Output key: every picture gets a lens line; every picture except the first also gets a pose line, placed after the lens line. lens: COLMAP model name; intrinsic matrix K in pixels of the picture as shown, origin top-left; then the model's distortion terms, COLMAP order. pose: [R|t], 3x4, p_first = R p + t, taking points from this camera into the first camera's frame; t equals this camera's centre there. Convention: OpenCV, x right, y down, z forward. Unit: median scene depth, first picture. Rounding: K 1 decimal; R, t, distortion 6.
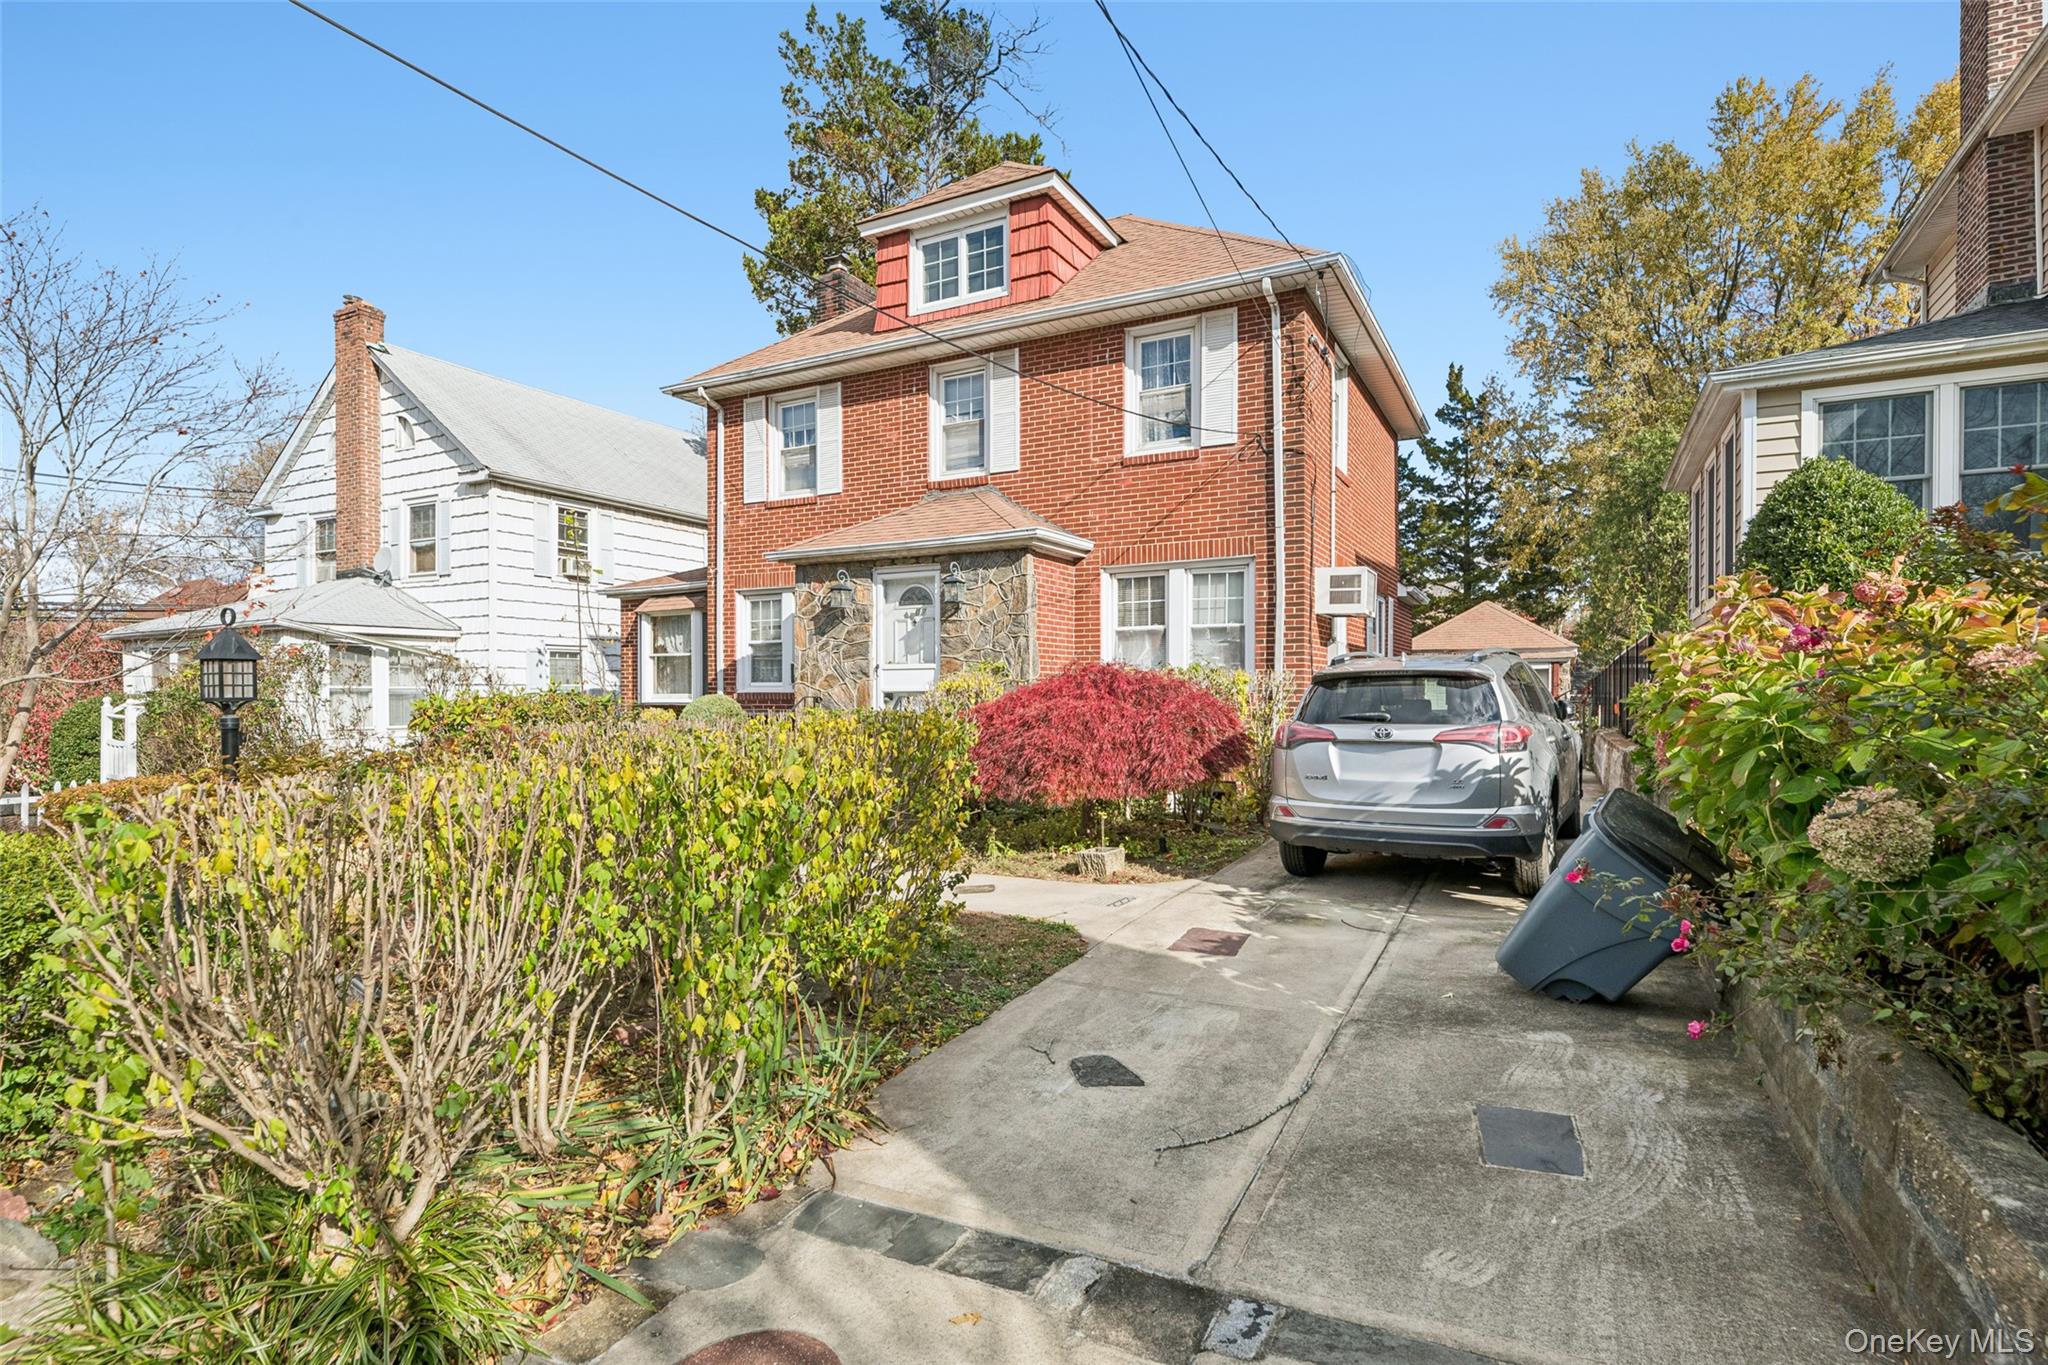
lens RADIAL K [[1026.0, 0, 1023.7], [0, 1026.0, 692.4], [0, 0, 1]] dist [0.000681, 0.000020]
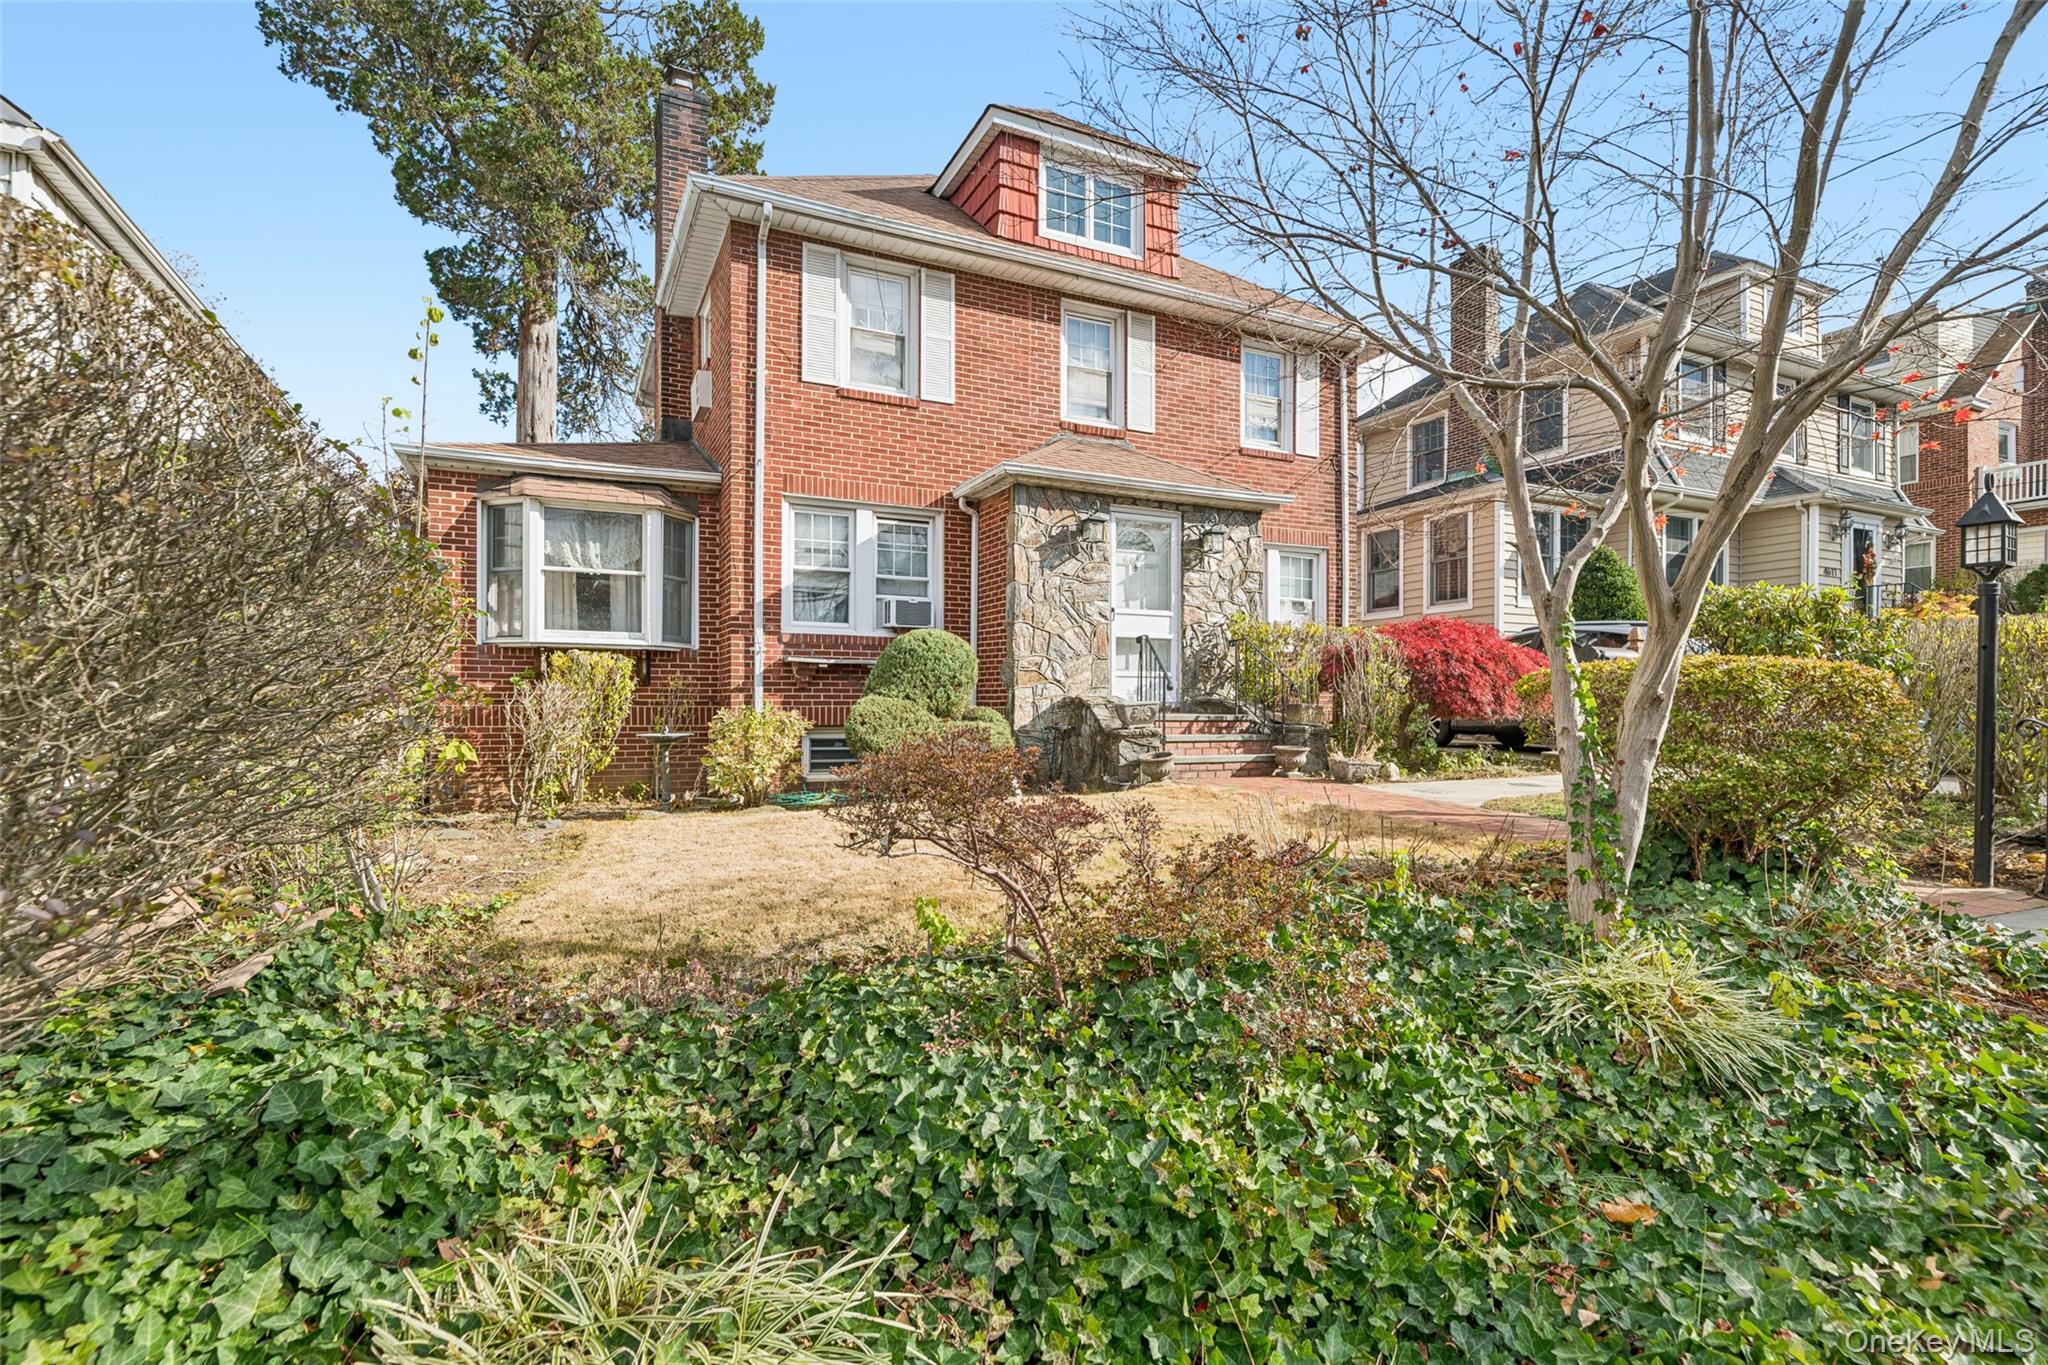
lens RADIAL K [[971.6, 0, 1025.4], [0, 971.6, 695.7], [0, 0, 1]] dist [0.001718, -0.000920]
pose [[0.588486, 0.013990, 0.808386, -0.819873], [-0.007655, 0.999902, -0.011731, 0.057752], [-0.808471, 0.000715, 0.588536, 0.496137]]
